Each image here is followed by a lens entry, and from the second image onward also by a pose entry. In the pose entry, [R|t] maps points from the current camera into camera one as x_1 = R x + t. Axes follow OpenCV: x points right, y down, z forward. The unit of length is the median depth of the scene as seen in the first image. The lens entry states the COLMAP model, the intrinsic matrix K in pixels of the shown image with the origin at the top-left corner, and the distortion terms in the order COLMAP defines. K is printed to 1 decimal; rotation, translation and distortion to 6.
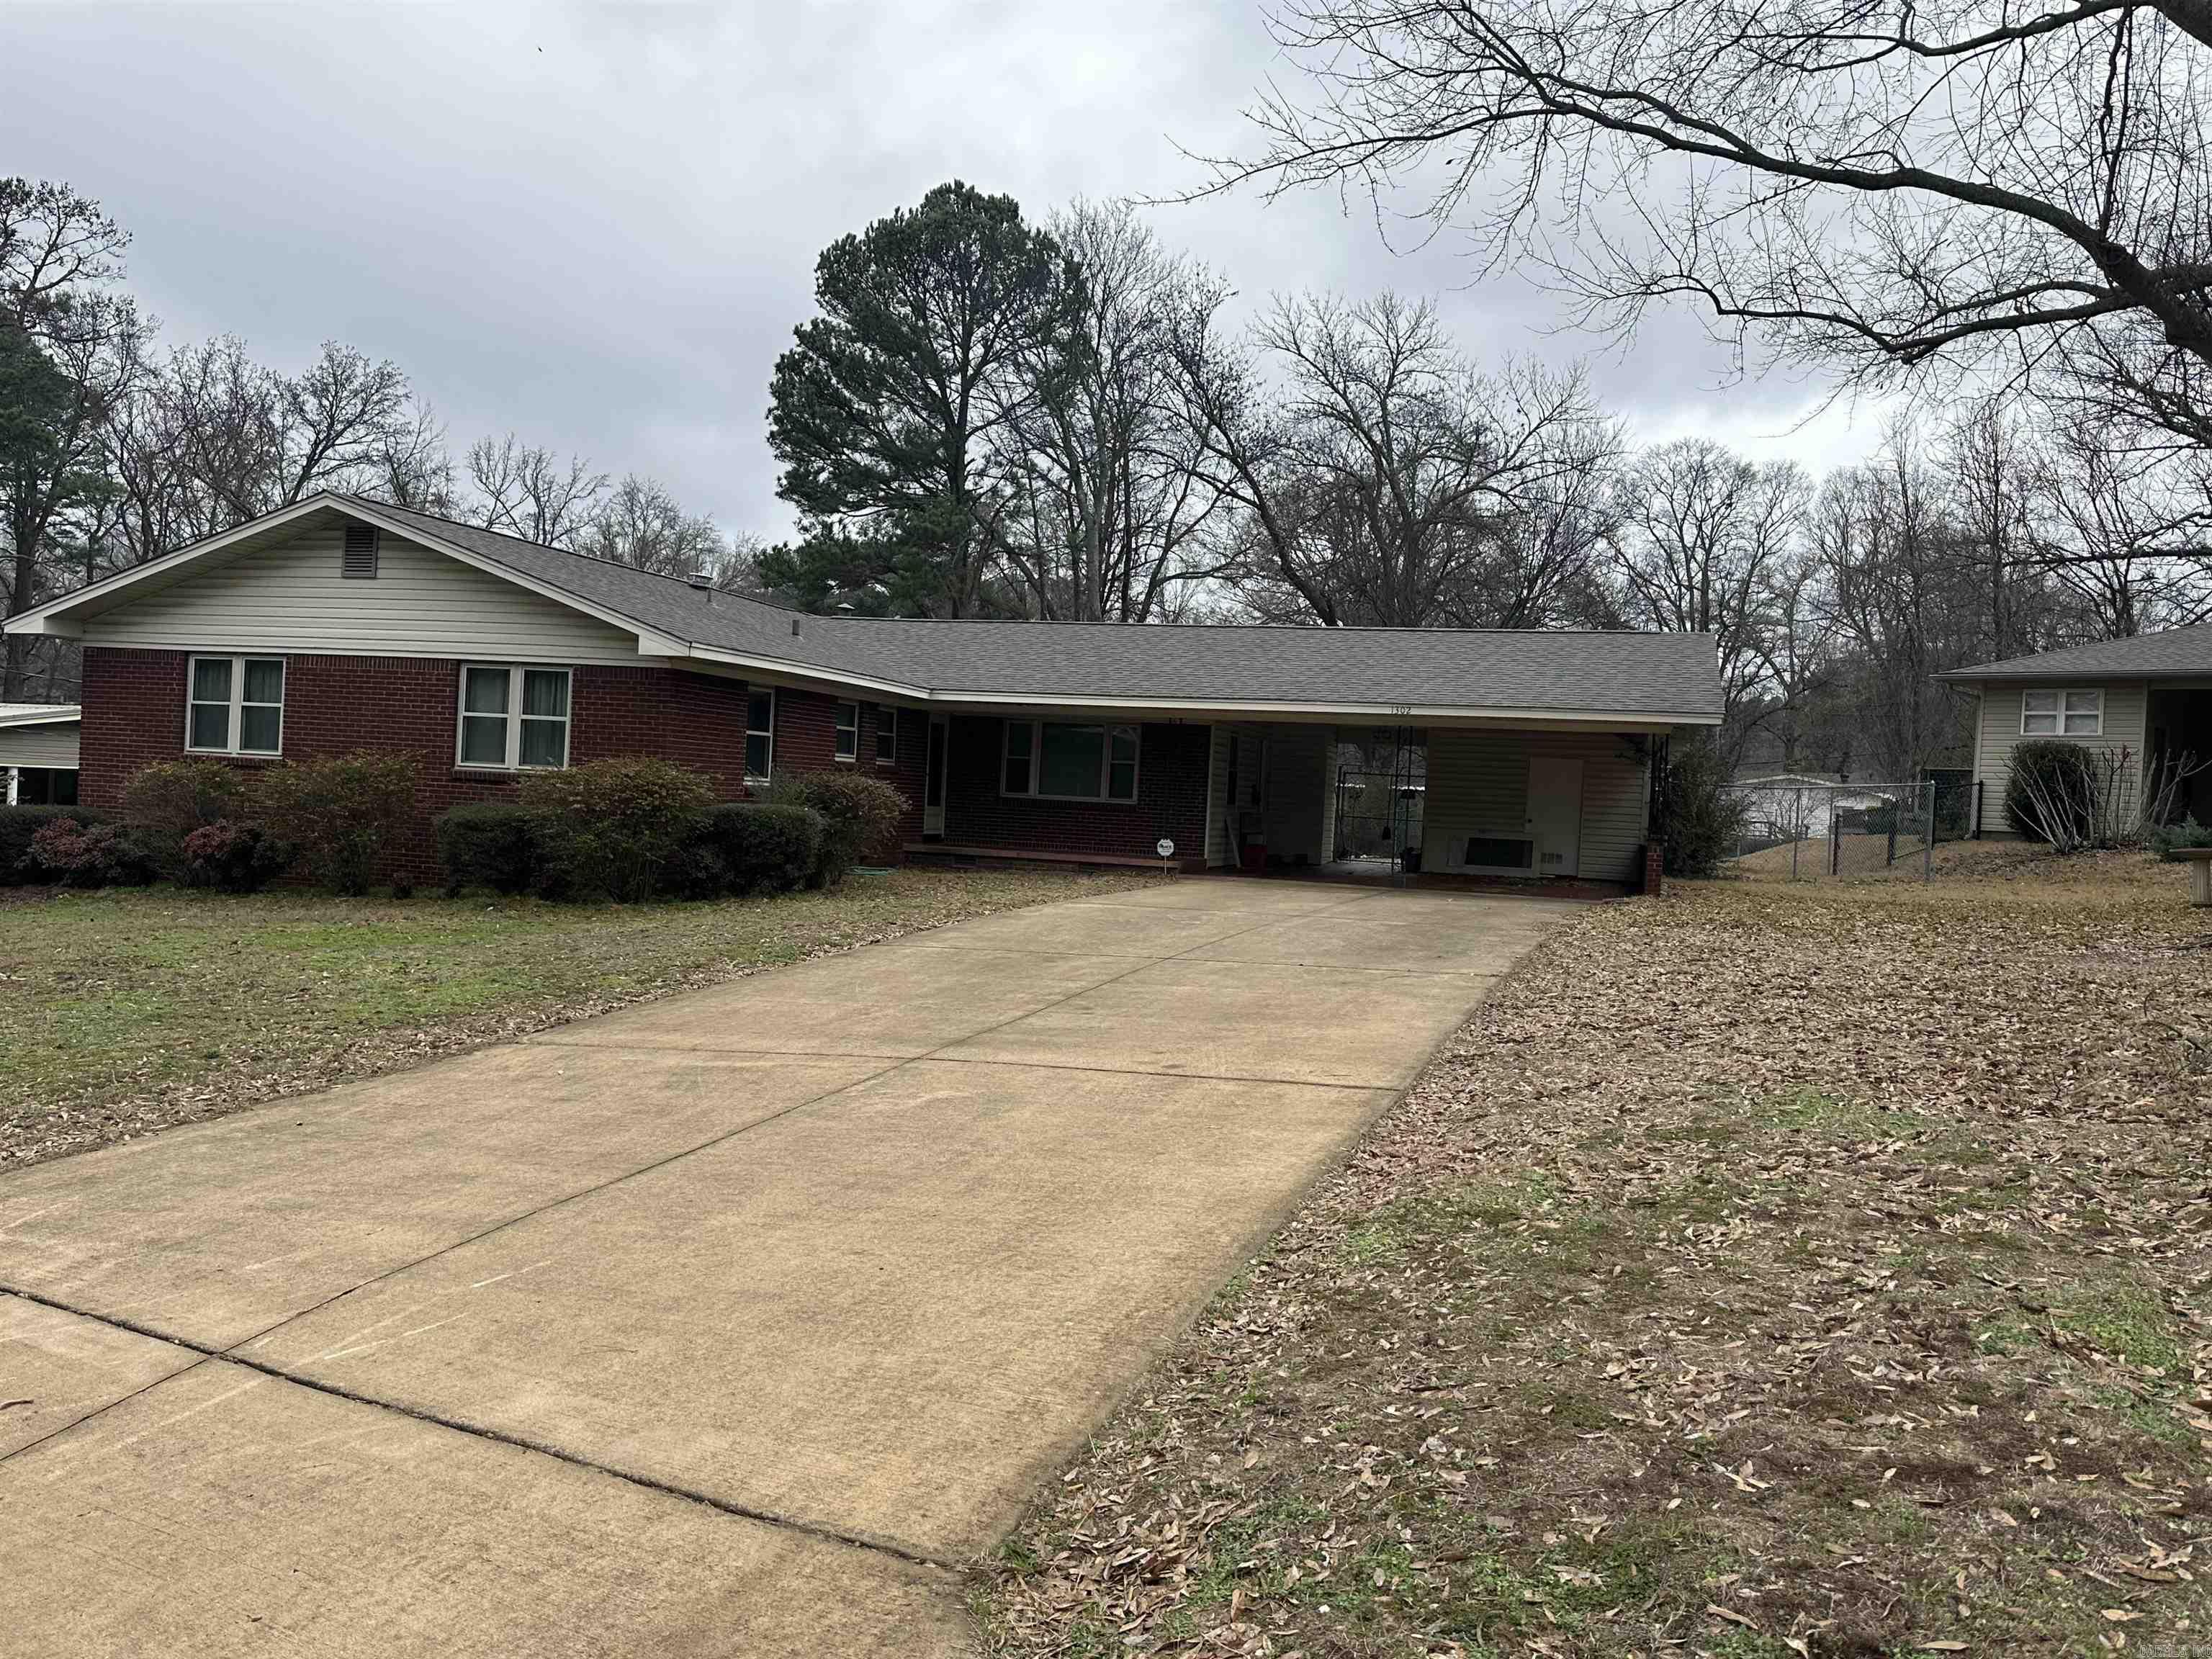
lens RADIAL K [[1662.4, 0, 1114.7], [0, 1662.4, 821.0], [0, 0, 1]] dist [0.038474, -0.027562]
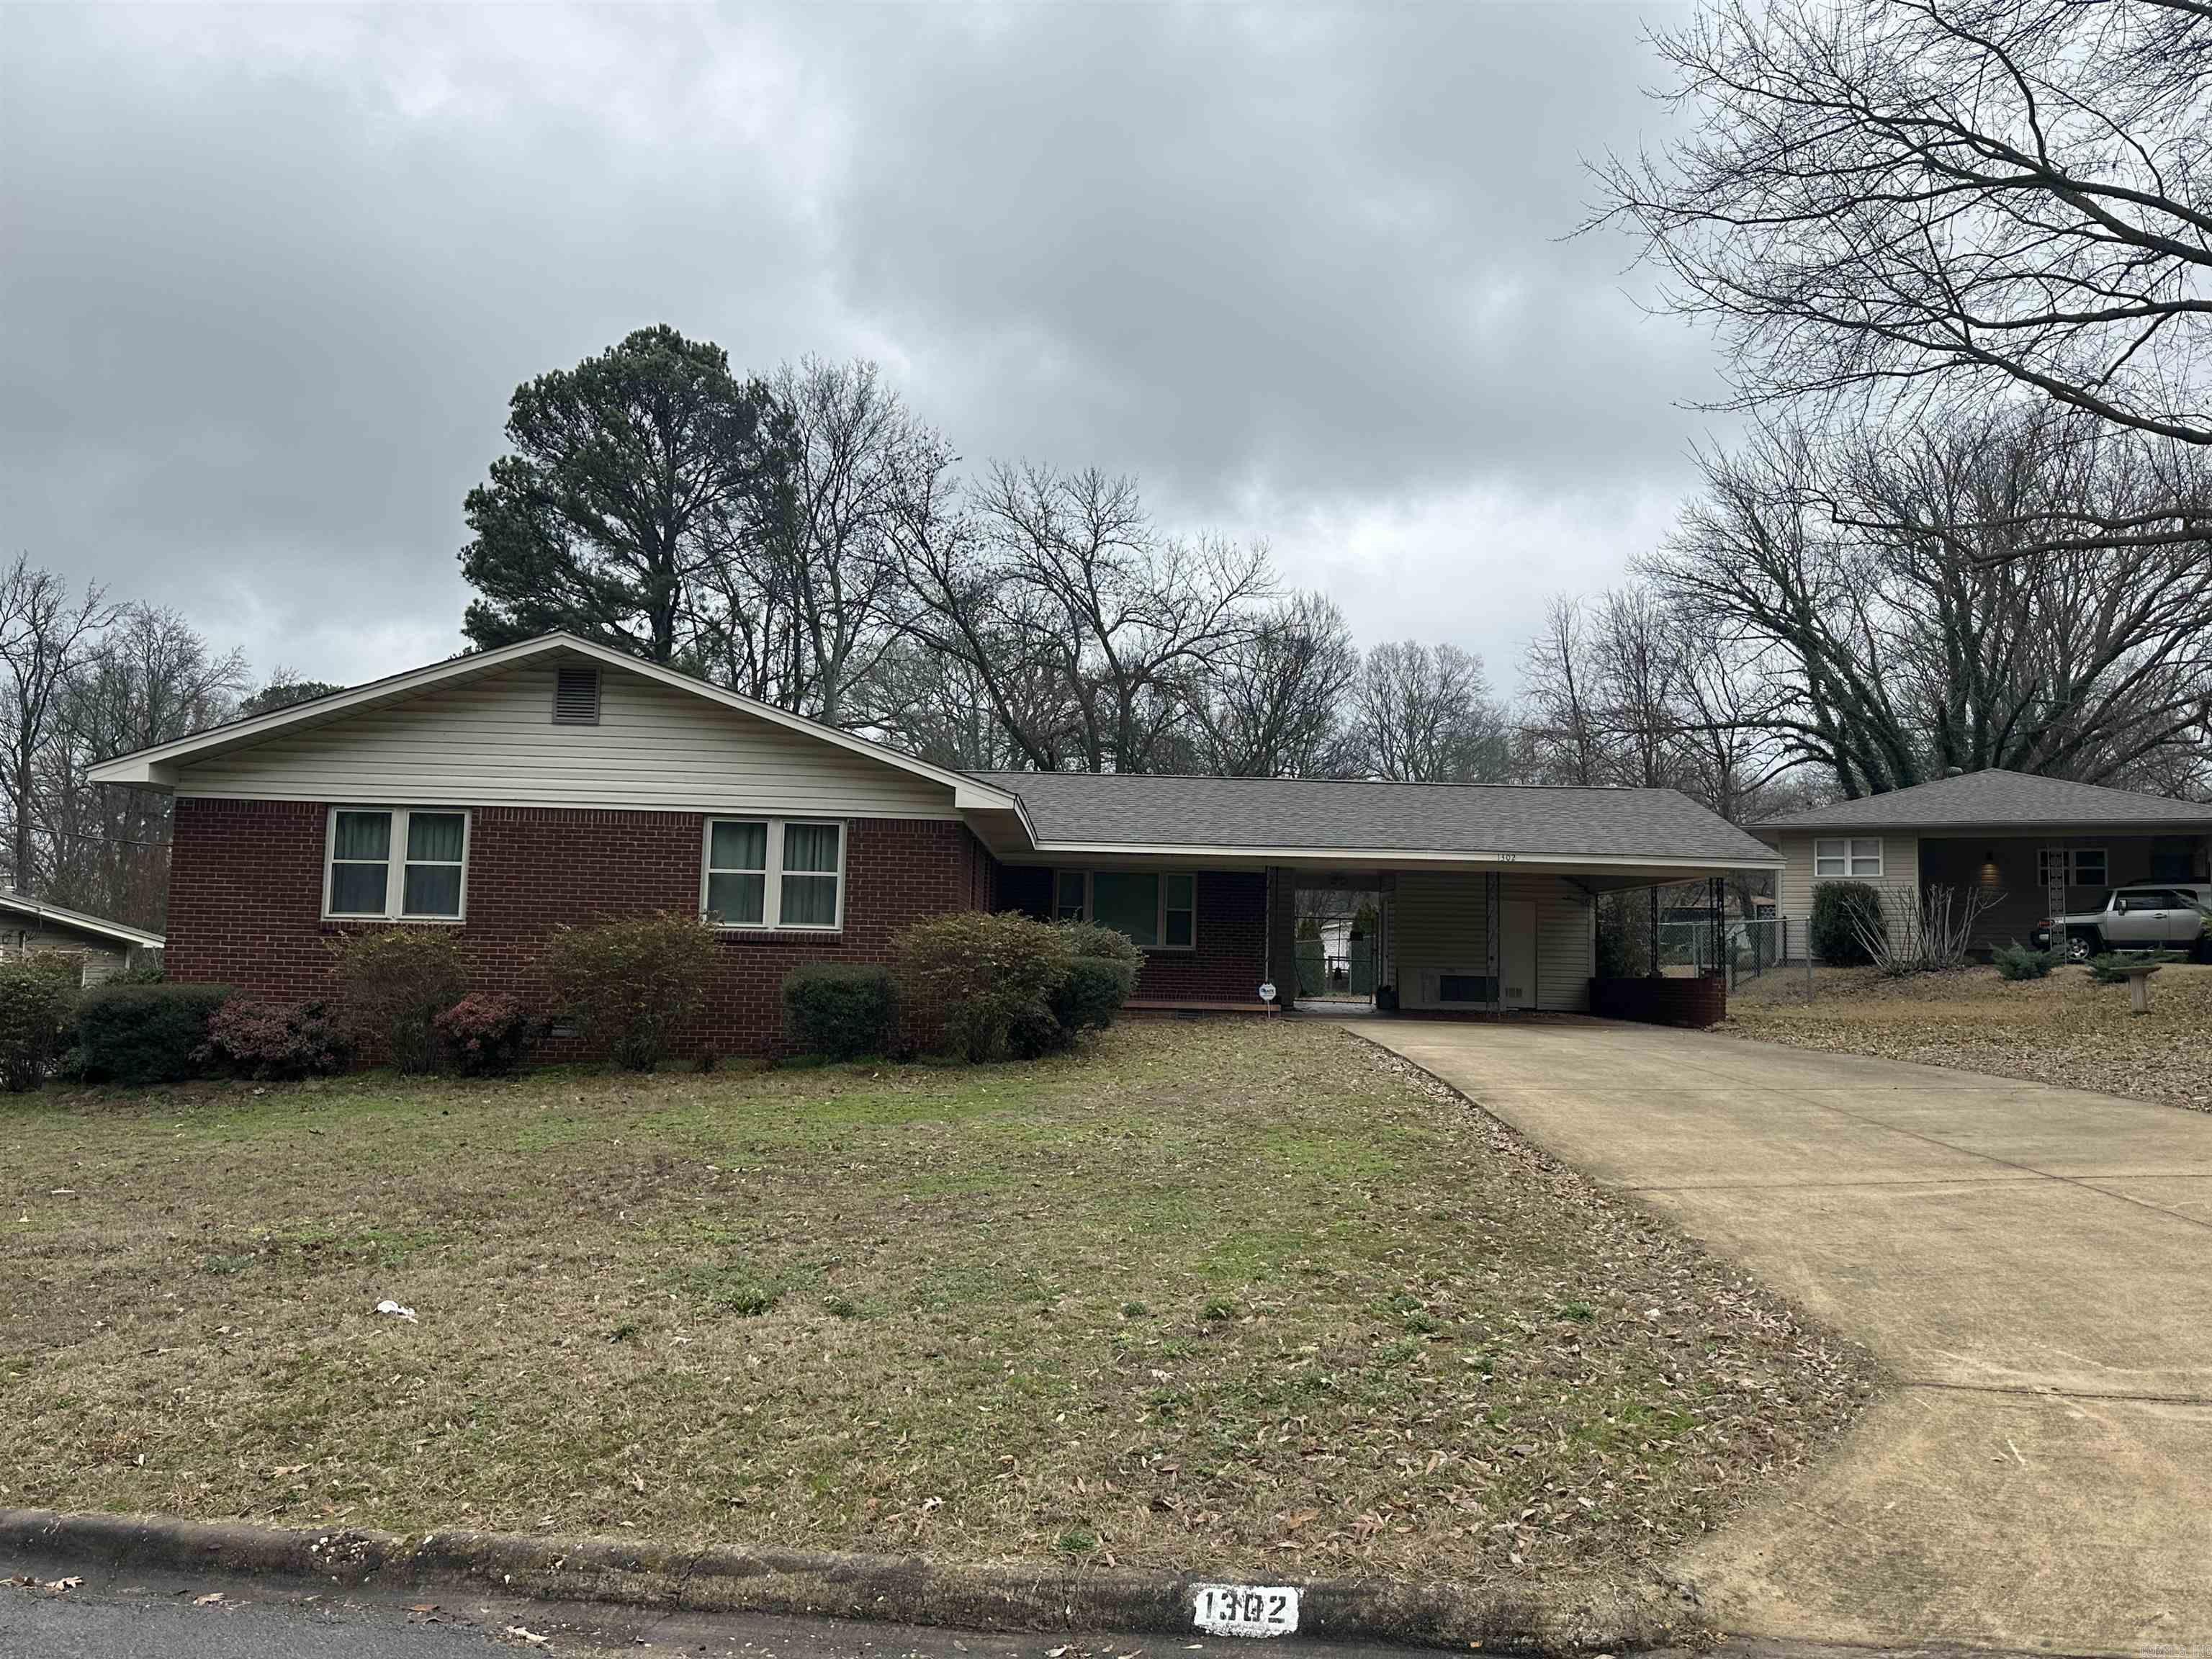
lens RADIAL K [[1662.4, 0, 1103.5], [0, 1662.4, 830.5], [0, 0, 1]] dist [0.038474, -0.027562]
pose [[0.947523, -0.002329, 0.319679, -0.353734], [0.029495, 0.996345, -0.080162, -0.004019], [-0.318324, 0.085385, 0.944129, 0.038566]]
